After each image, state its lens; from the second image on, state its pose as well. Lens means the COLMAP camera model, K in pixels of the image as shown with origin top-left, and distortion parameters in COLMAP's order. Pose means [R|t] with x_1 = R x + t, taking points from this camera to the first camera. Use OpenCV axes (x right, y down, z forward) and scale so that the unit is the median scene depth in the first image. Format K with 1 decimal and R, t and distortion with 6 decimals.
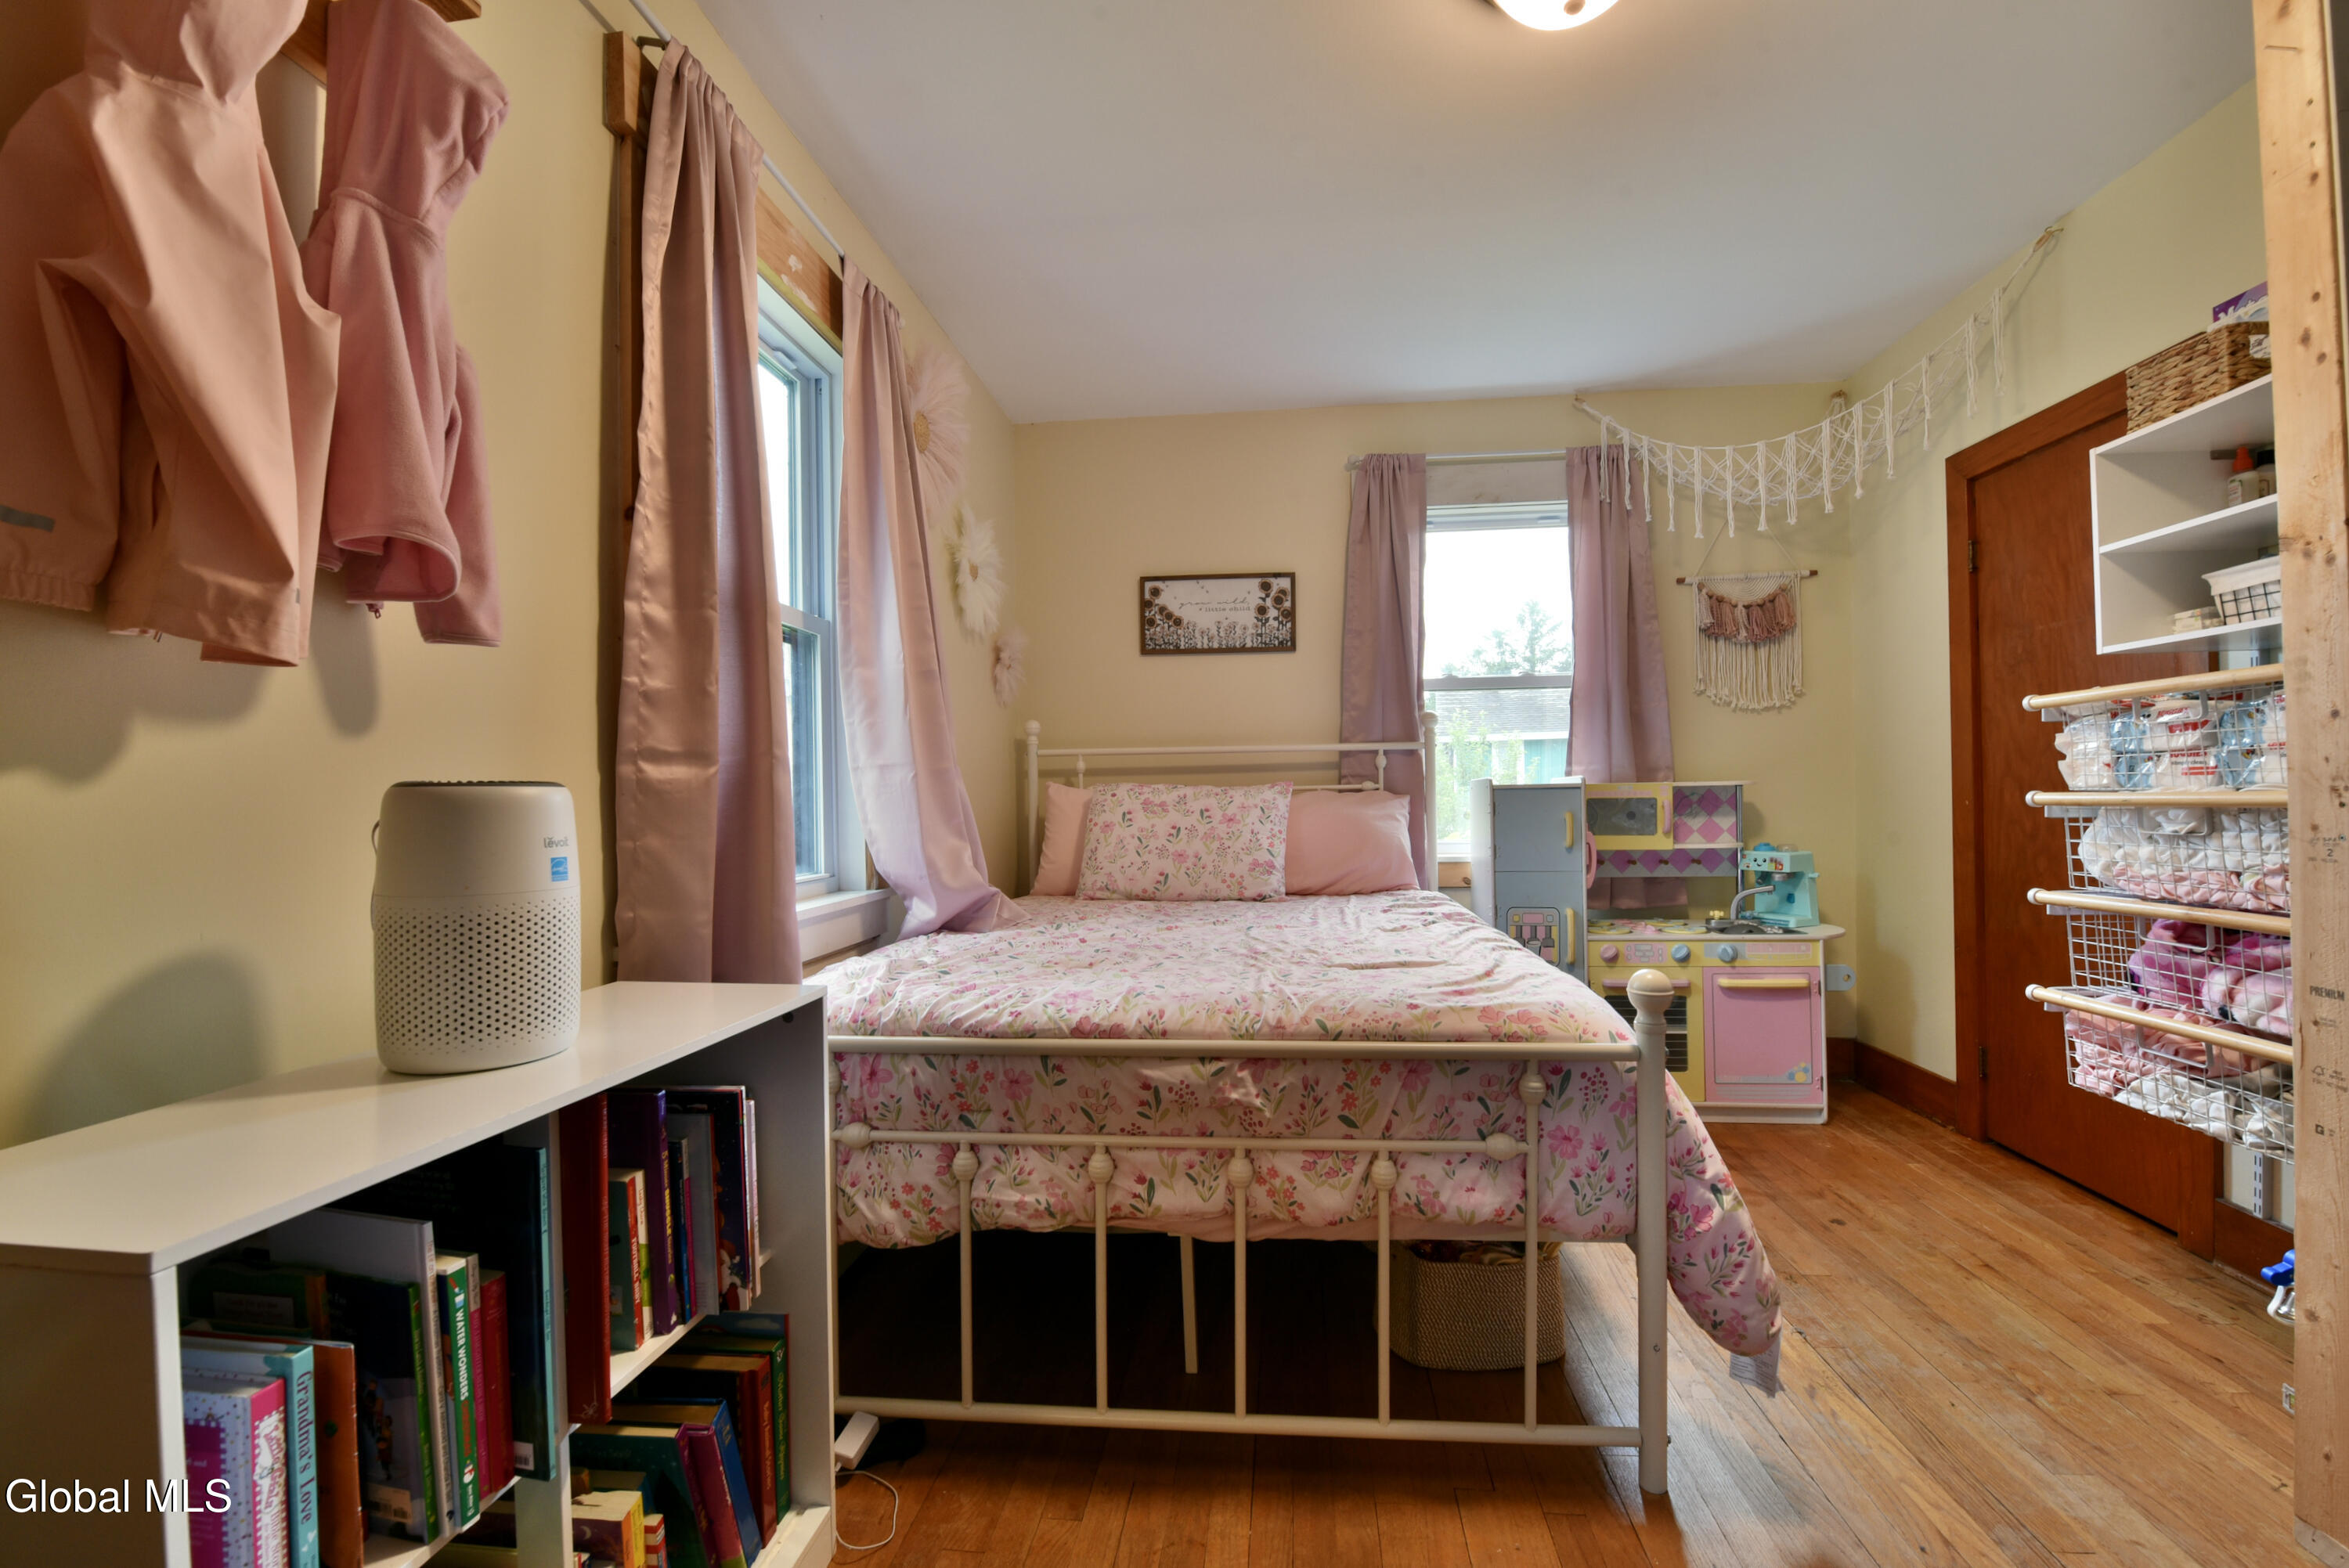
lens RADIAL K [[990.1, 0, 1205.6], [0, 990.1, 791.0], [0, 0, 1]] dist [-0.016451, -0.004360]
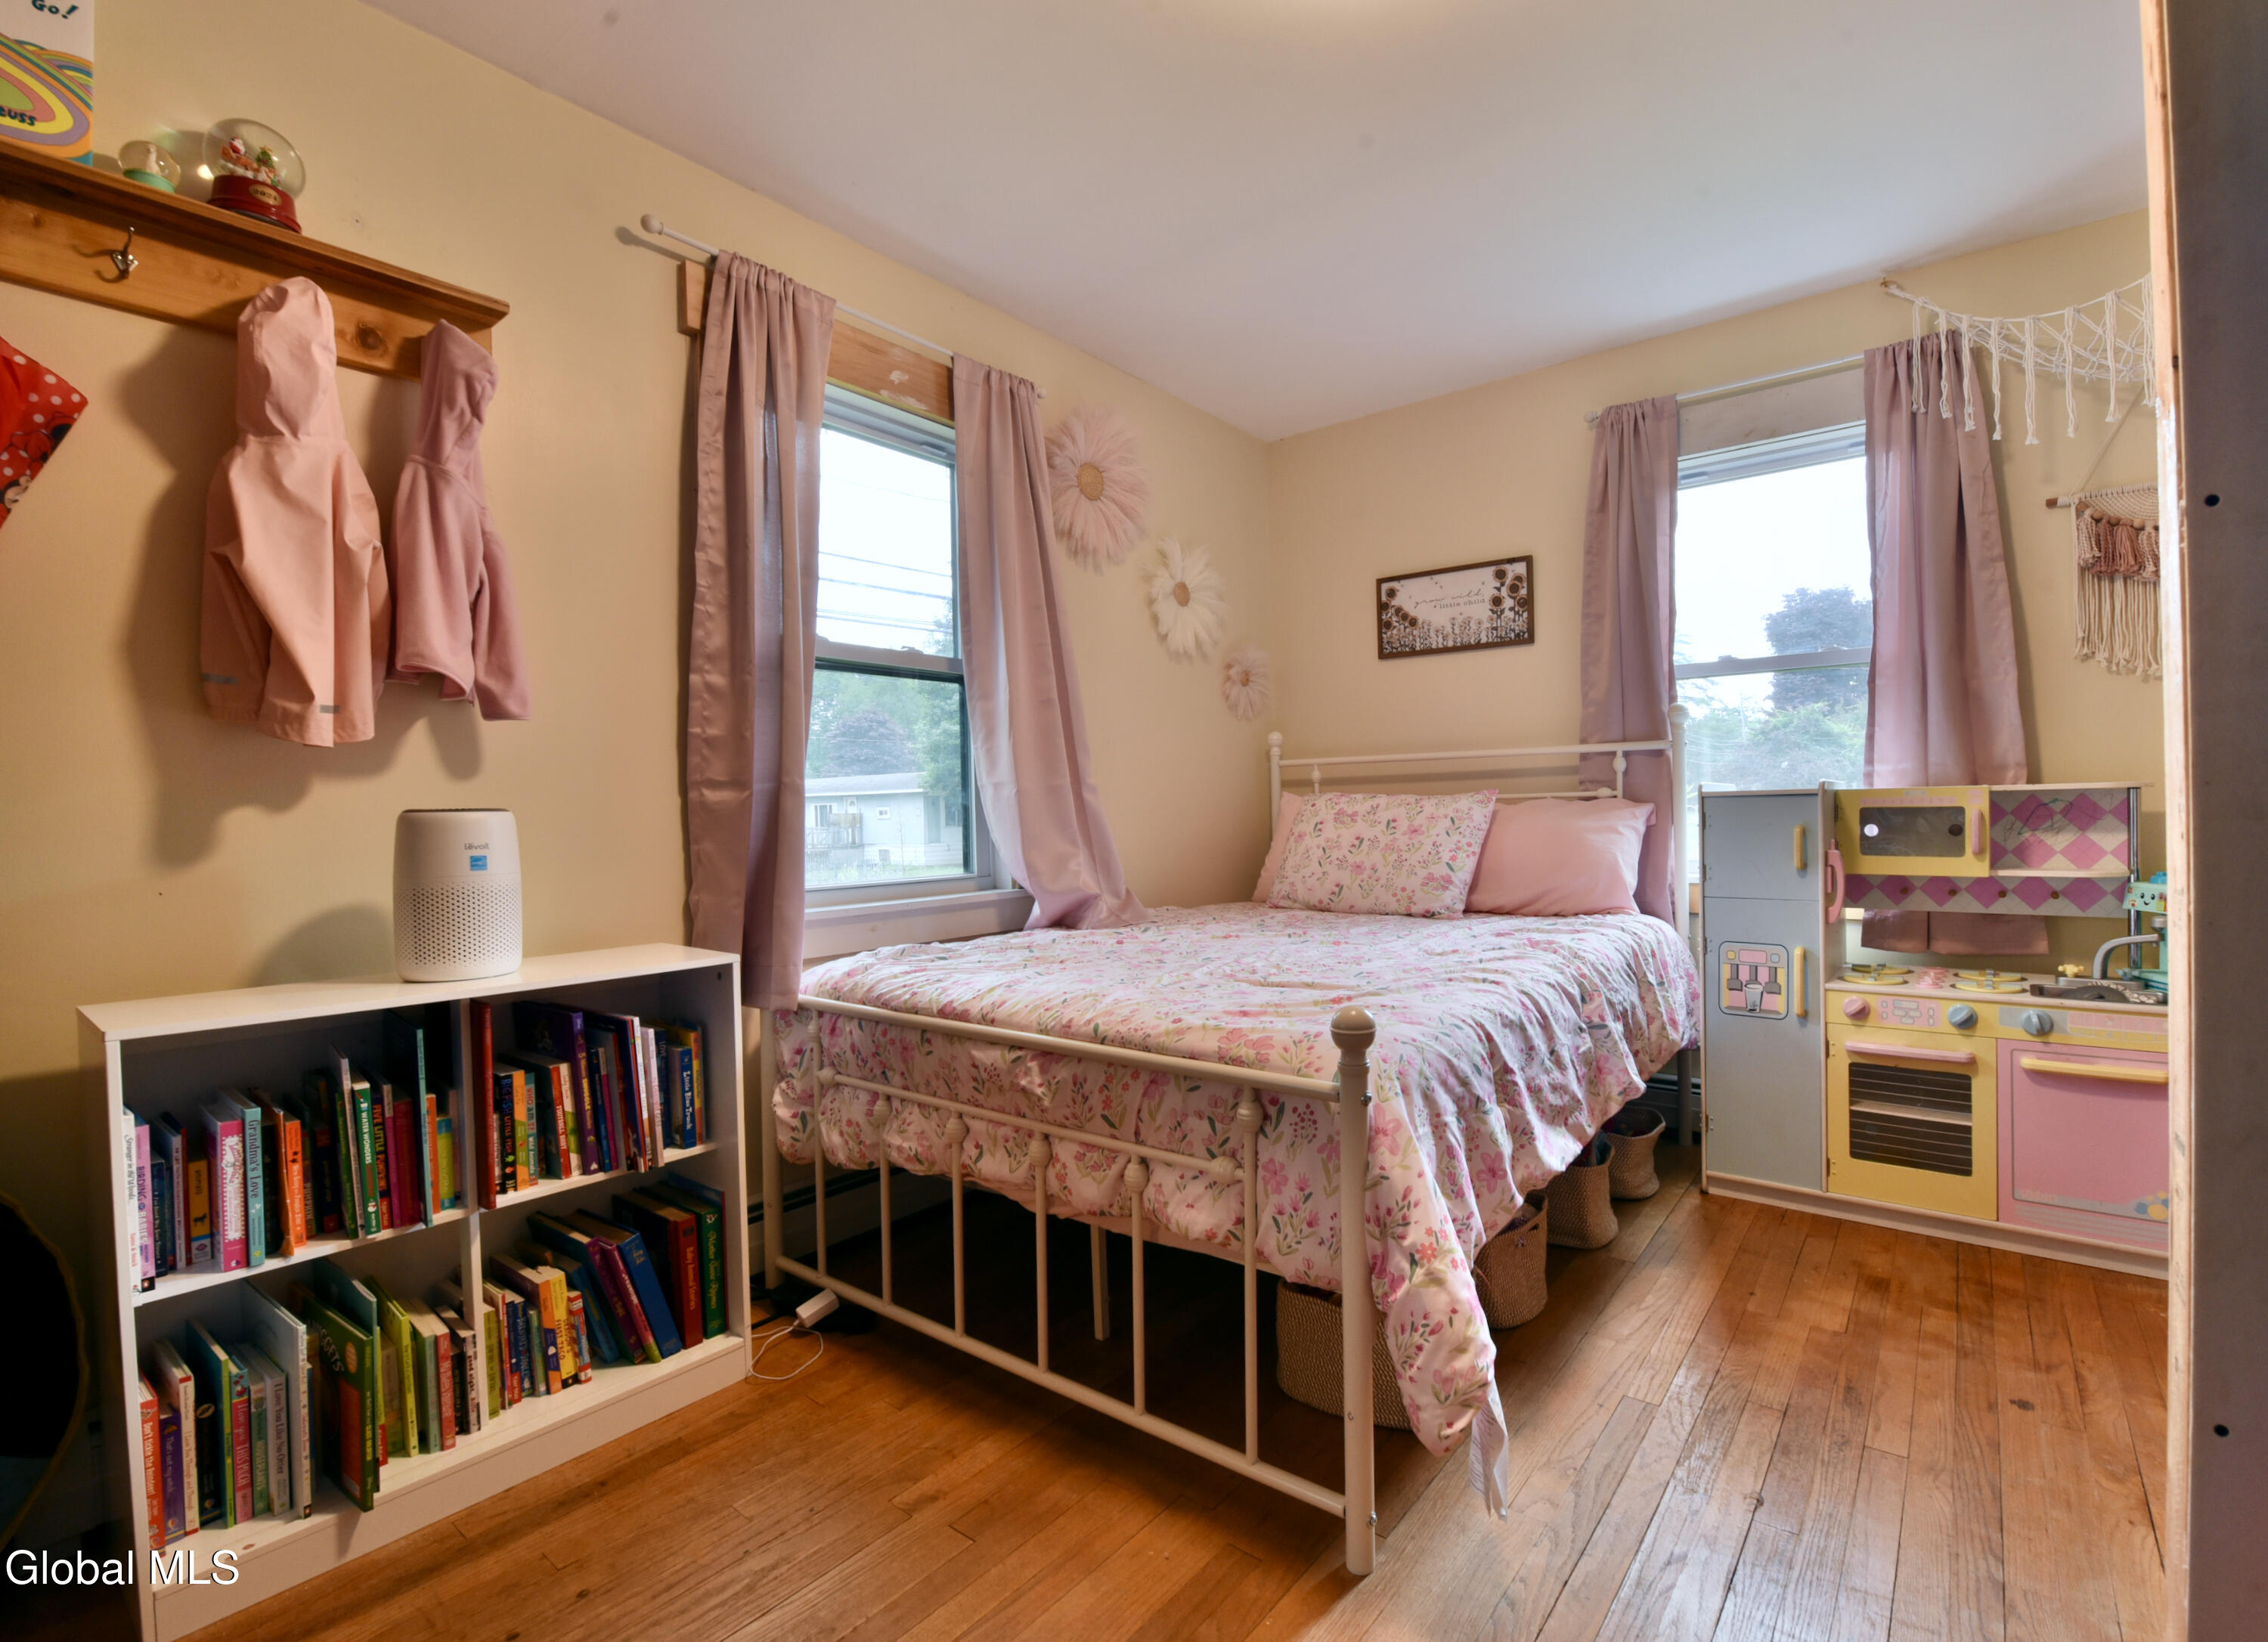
lens RADIAL K [[1051.2, 0, 1270.3], [0, 1051.2, 820.5], [0, 0, 1]] dist [-0.016023, -0.005606]
pose [[0.860844, 0.004450, -0.508849, 0.809094], [0.008890, 0.999678, 0.023782, -0.011805], [0.508791, -0.024996, 0.860527, 0.121551]]
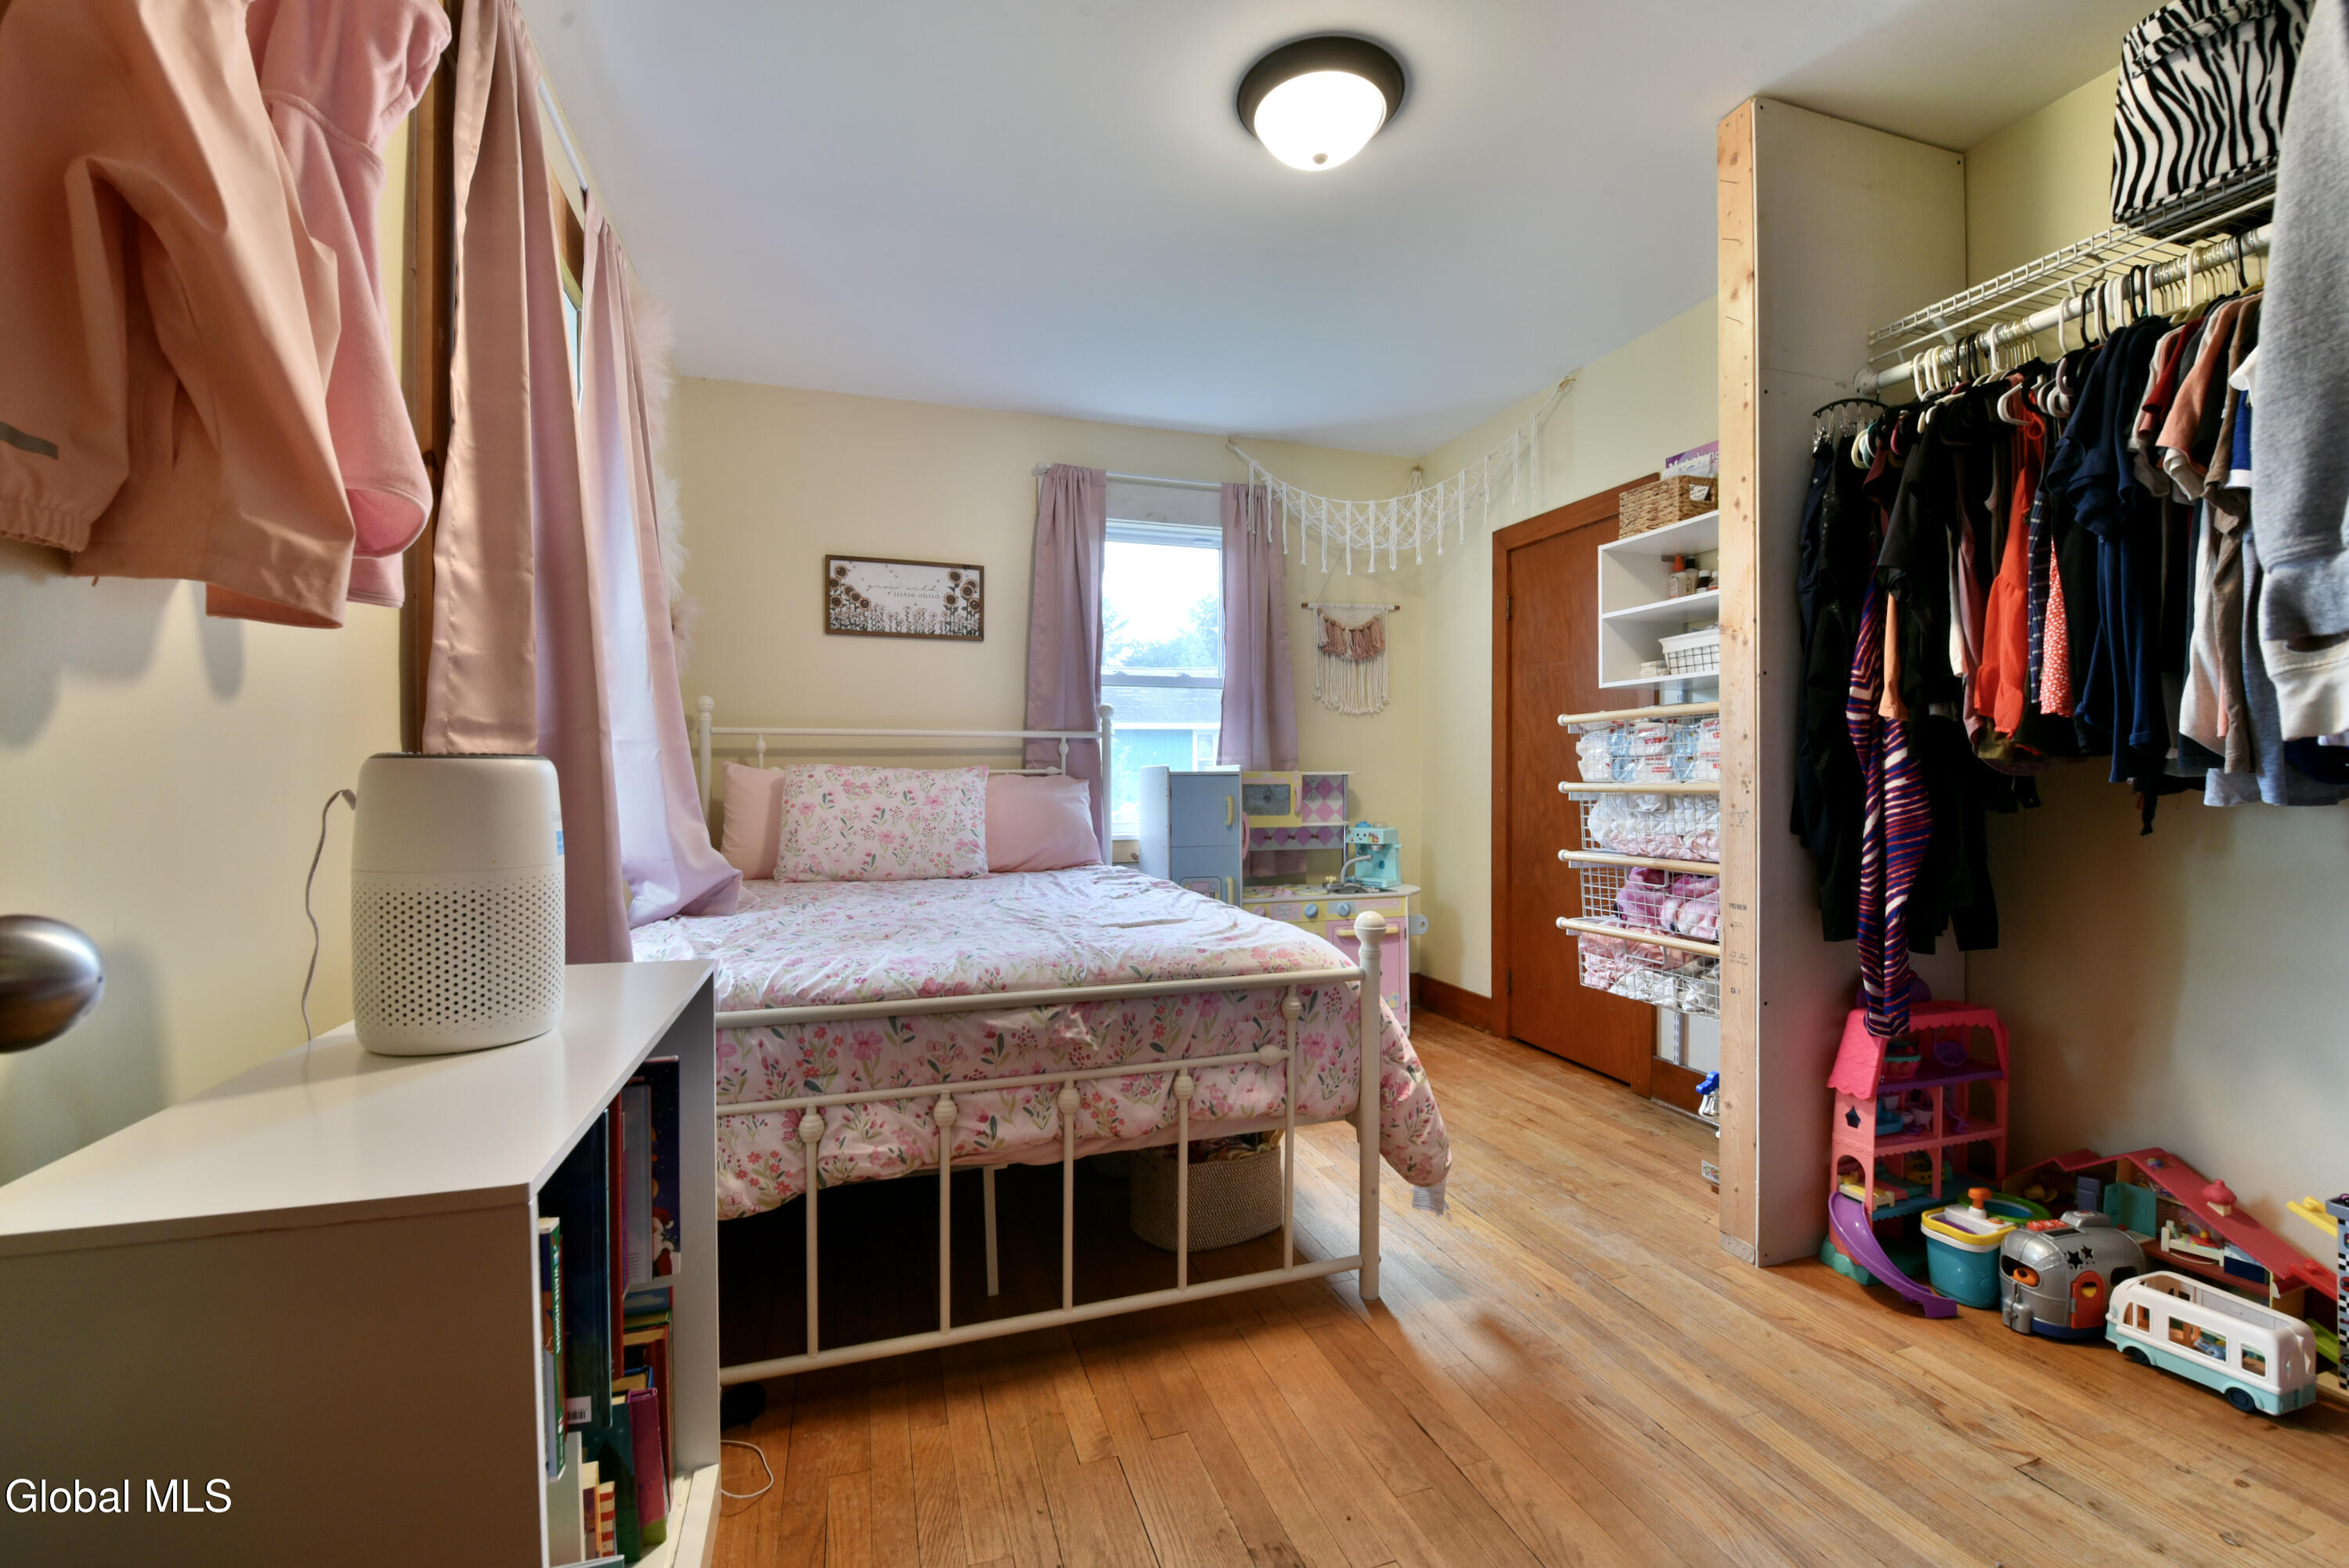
lens RADIAL K [[990.1, 0, 1205.6], [0, 990.1, 791.0], [0, 0, 1]] dist [-0.016451, -0.004360]
pose [[0.906928, 0.006781, 0.421230, -0.296089], [-0.013074, 0.999842, 0.012052, 0.003613], [-0.421082, -0.016438, 0.906874, -0.114173]]
